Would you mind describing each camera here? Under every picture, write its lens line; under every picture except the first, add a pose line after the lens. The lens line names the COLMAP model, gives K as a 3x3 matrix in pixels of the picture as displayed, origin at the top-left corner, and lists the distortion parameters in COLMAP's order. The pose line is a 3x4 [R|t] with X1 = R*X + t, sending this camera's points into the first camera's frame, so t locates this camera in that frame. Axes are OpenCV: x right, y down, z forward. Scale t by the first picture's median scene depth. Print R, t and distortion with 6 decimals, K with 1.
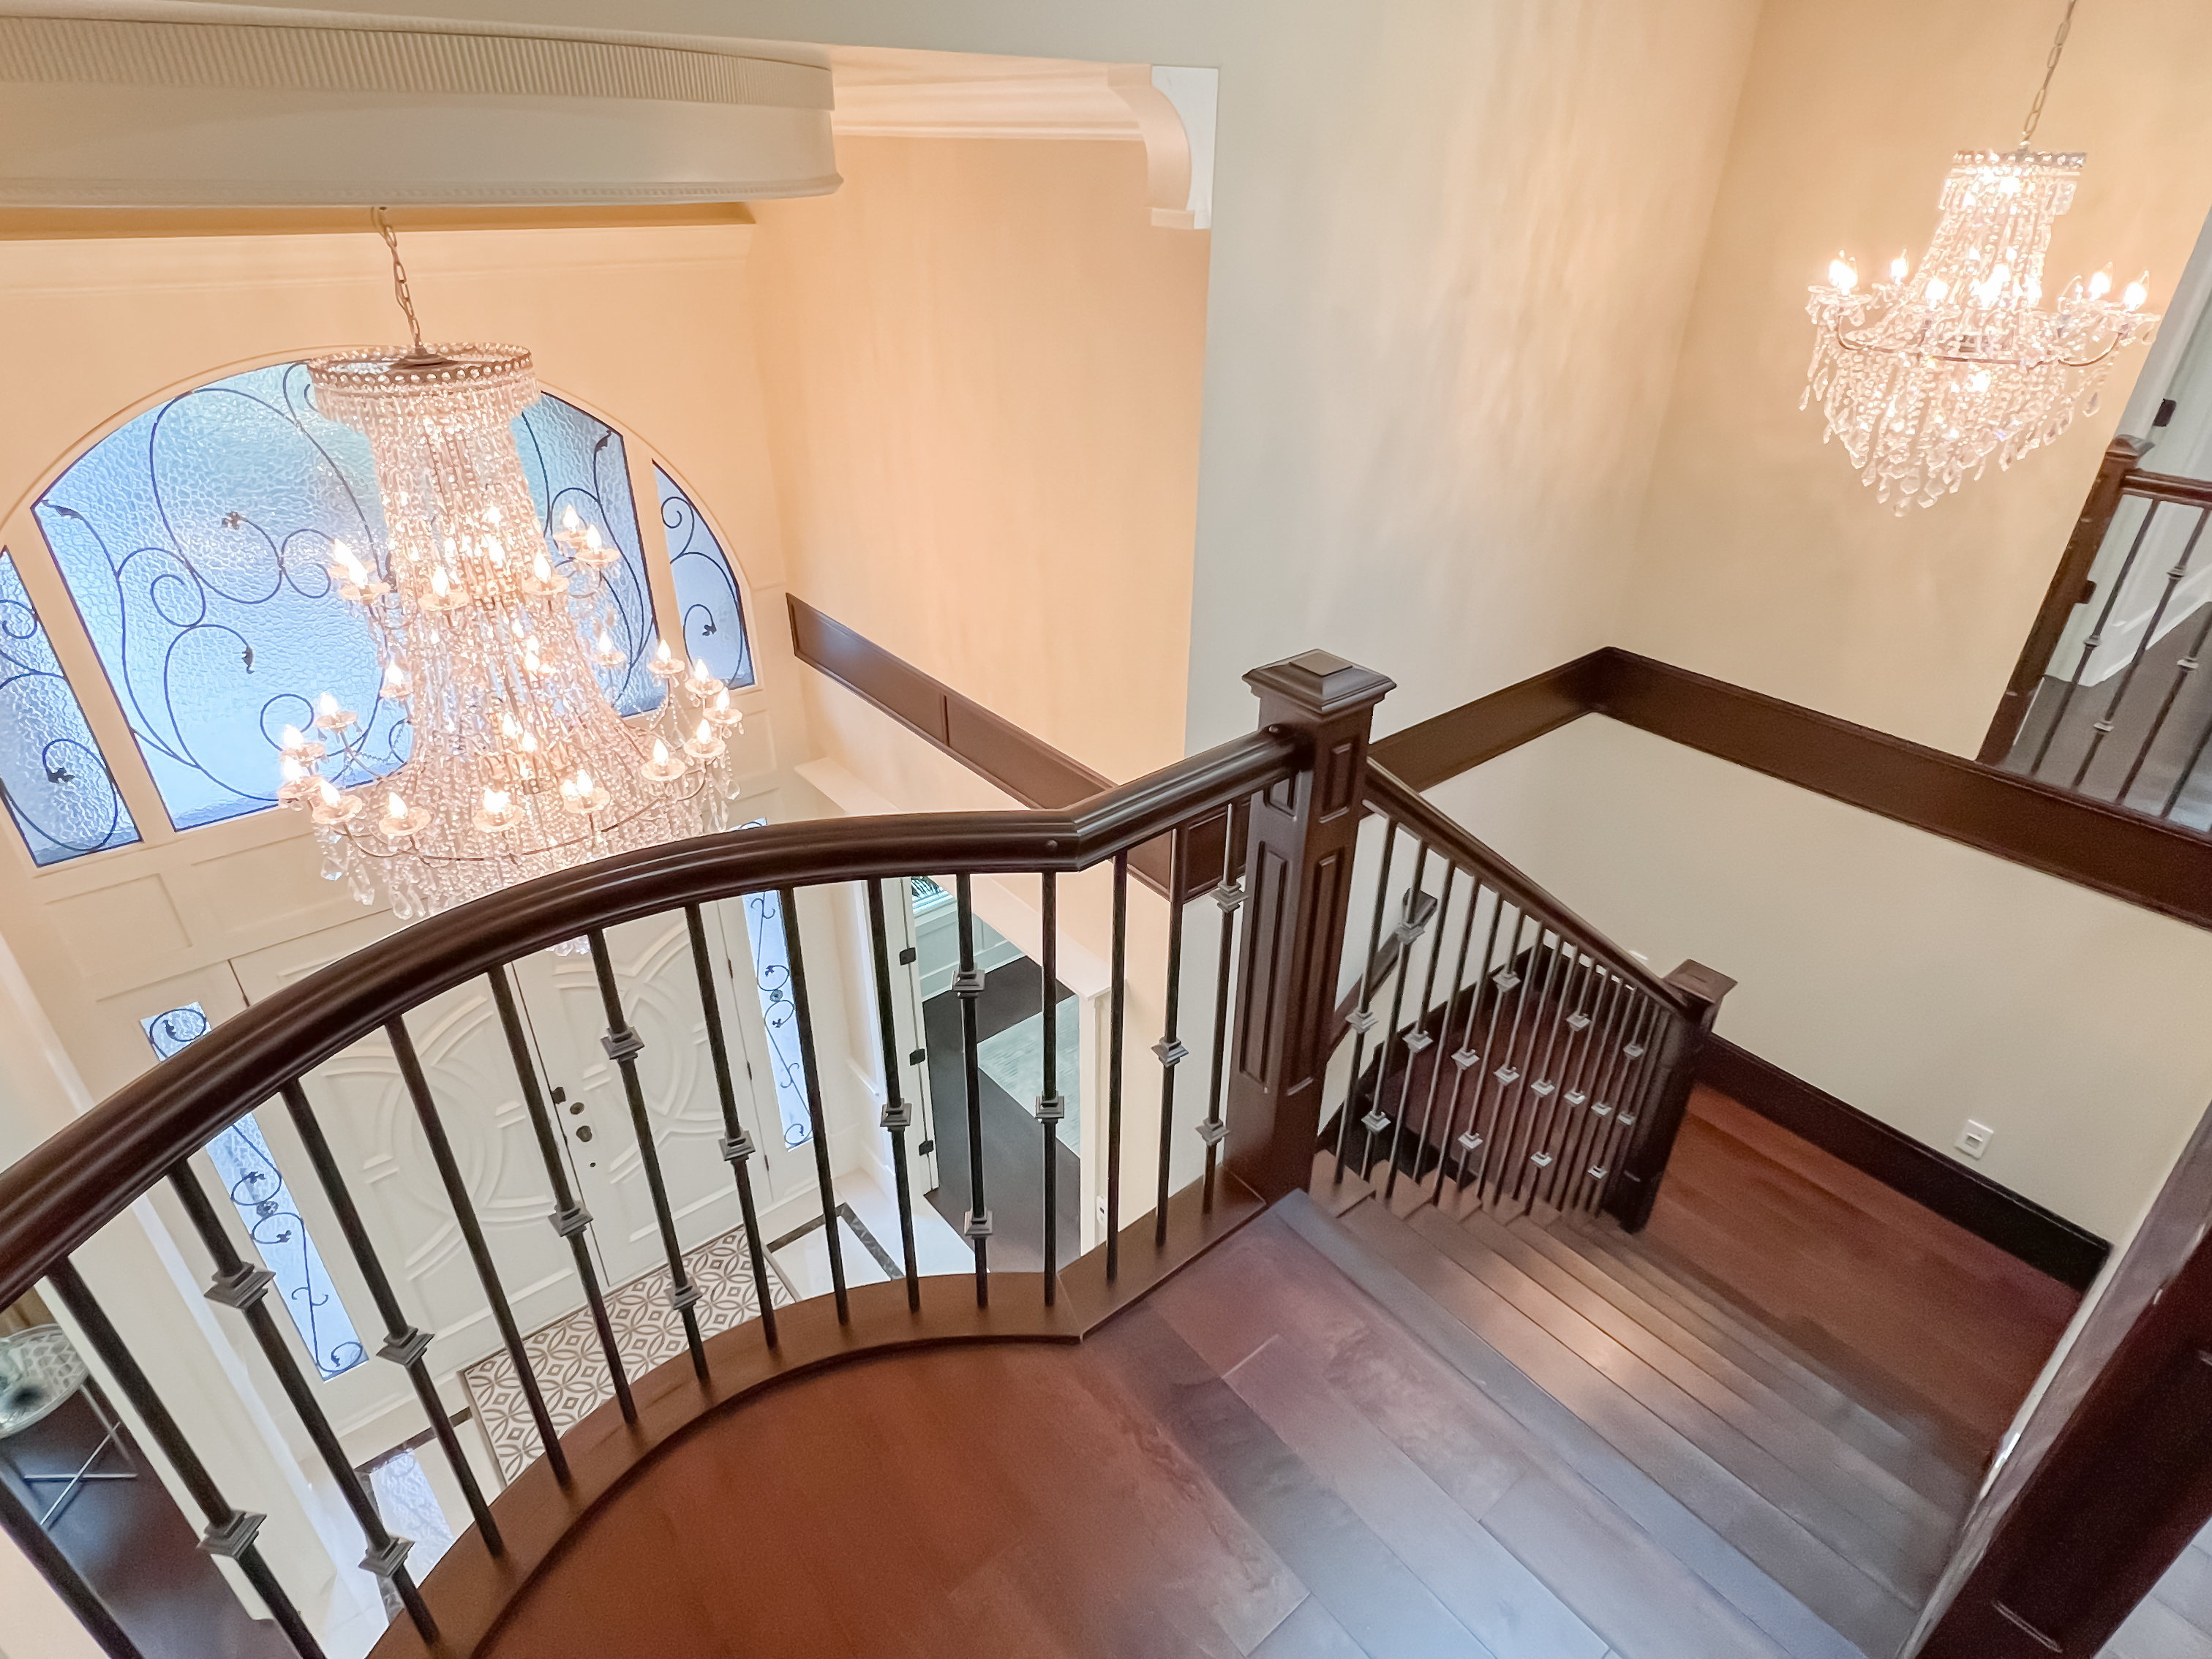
lens RADIAL K [[1231.8, 0, 1106.0], [0, 1231.8, 829.5], [0, 0, 1]] dist [-0.000066, 0.000276]
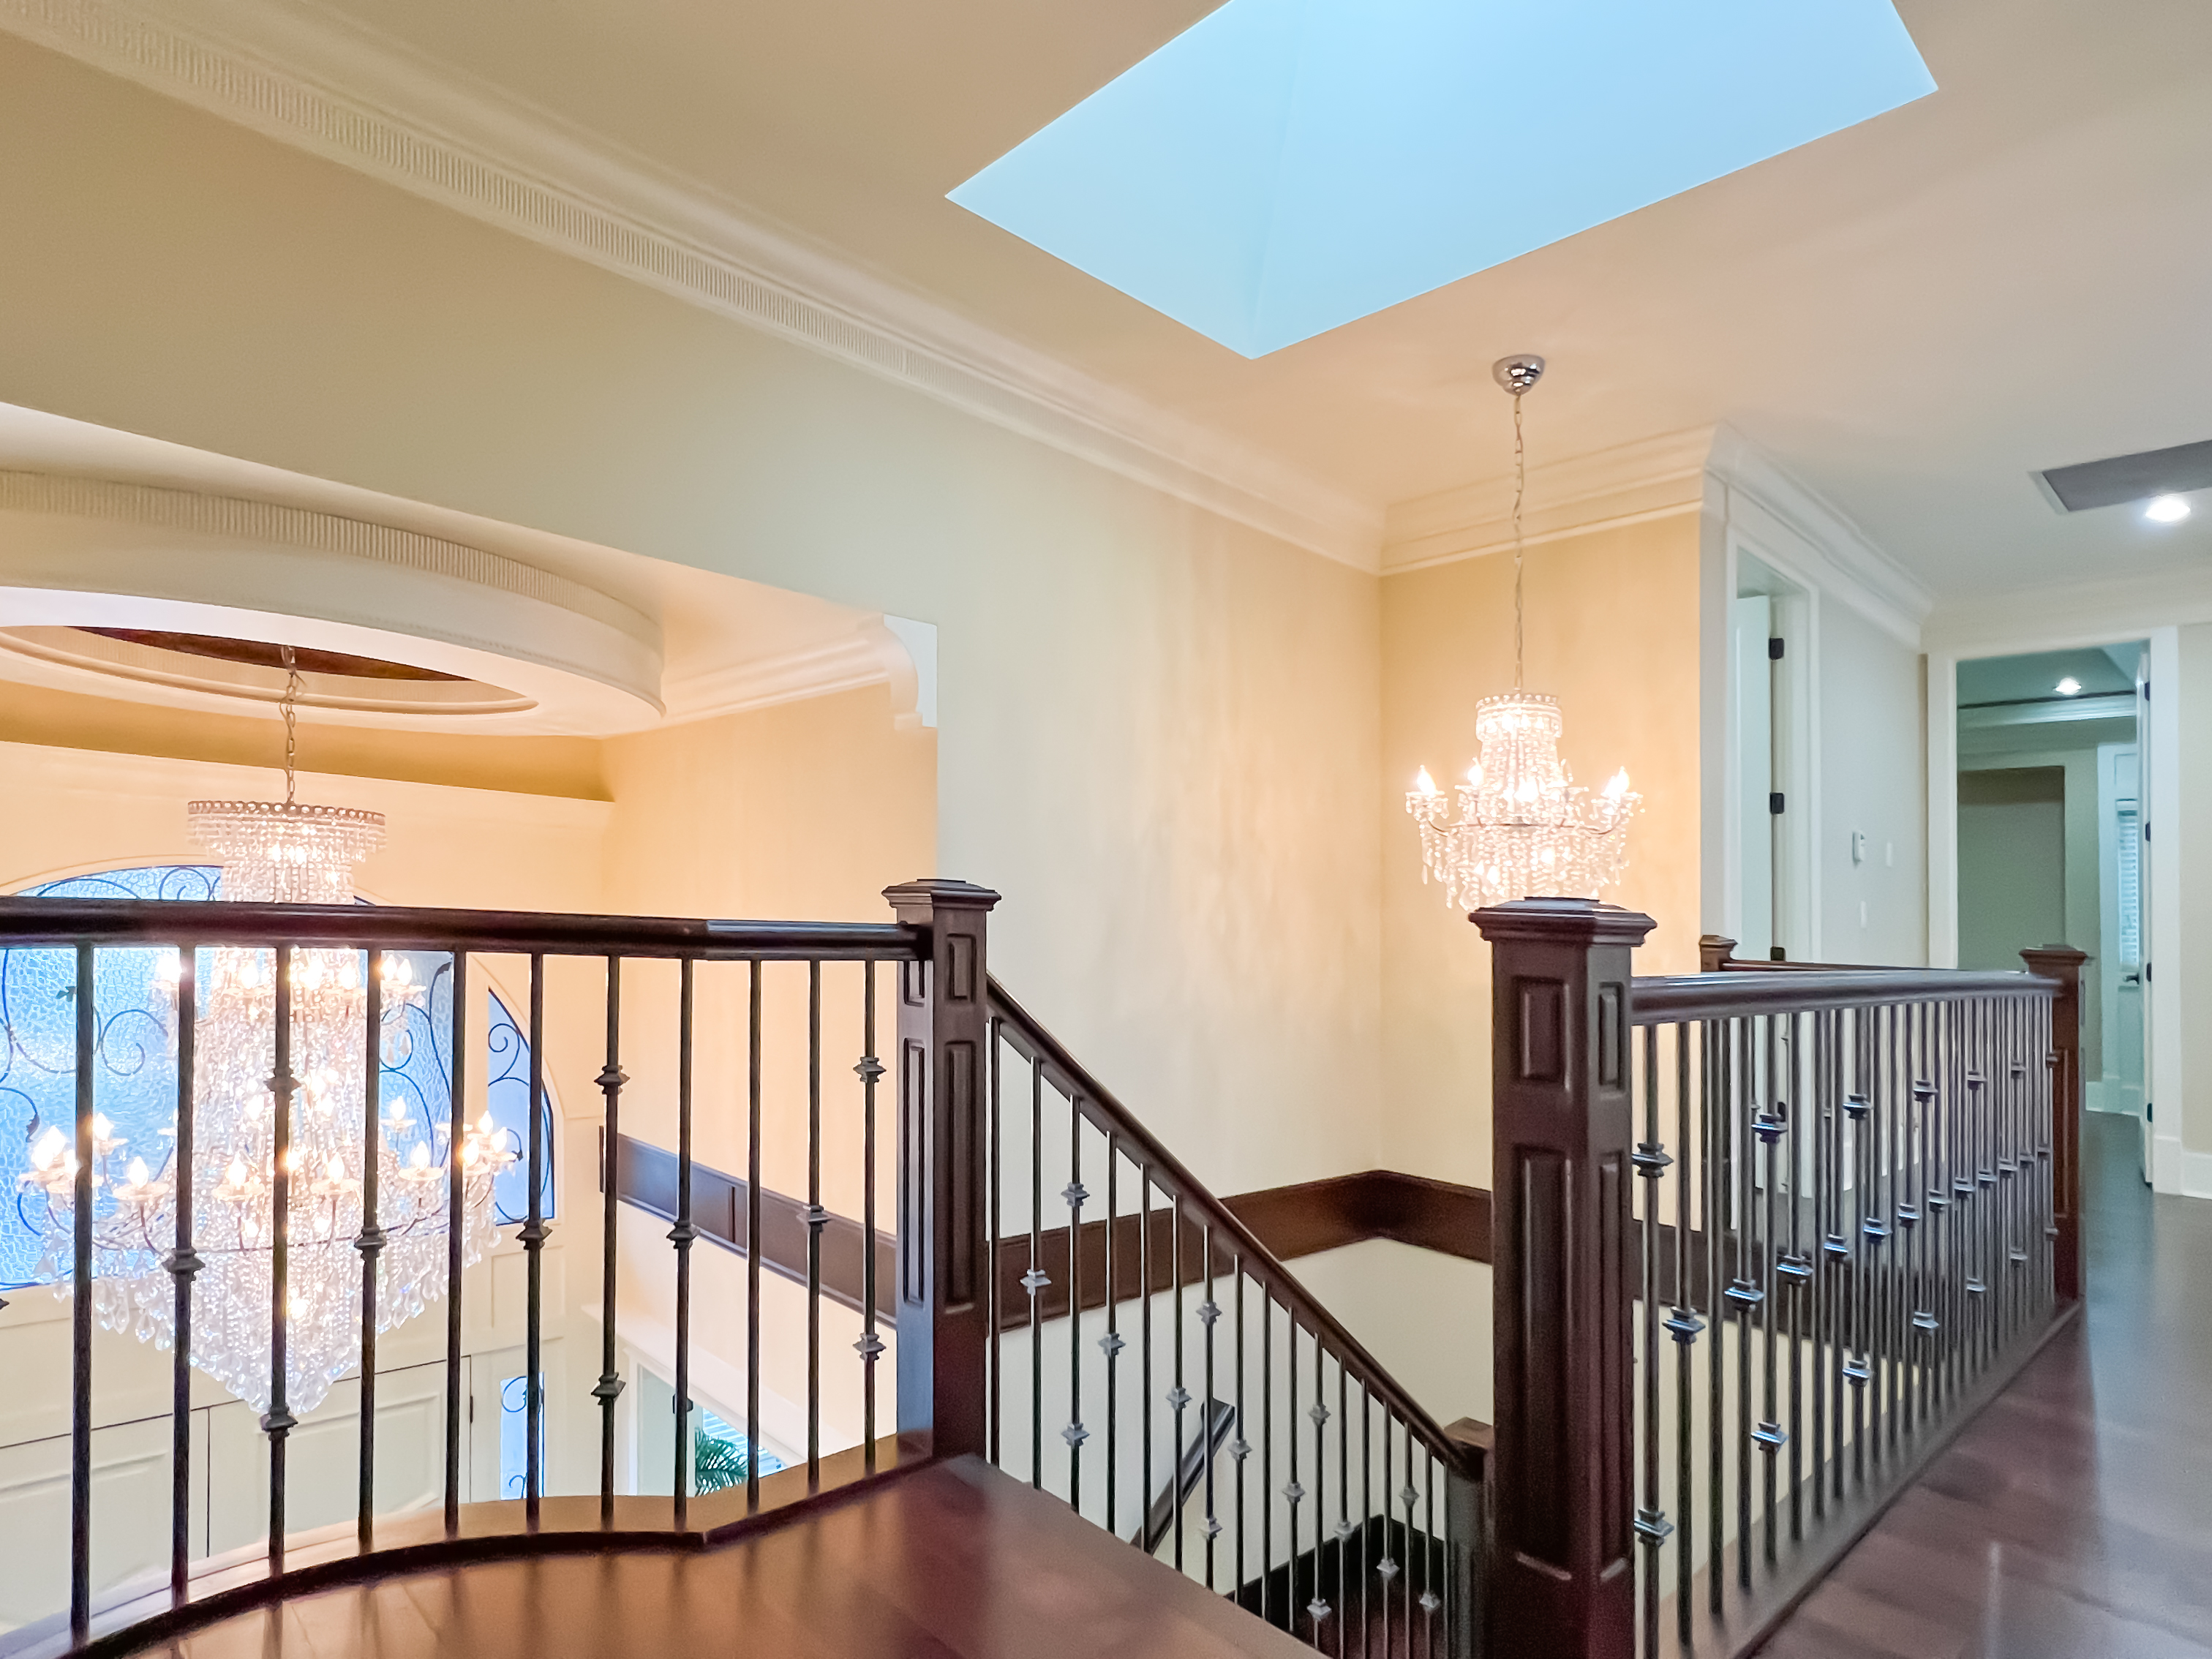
lens RADIAL K [[1235.8, 0, 1100.4], [0, 1235.8, 884.7], [0, 0, 1]] dist [0.002011, 0.000055]
pose [[0.996691, 0.001813, 0.081266, 0.142111], [0.039746, 0.861212, -0.506689, 0.321825], [-0.070906, 0.508242, 0.858290, -0.073495]]
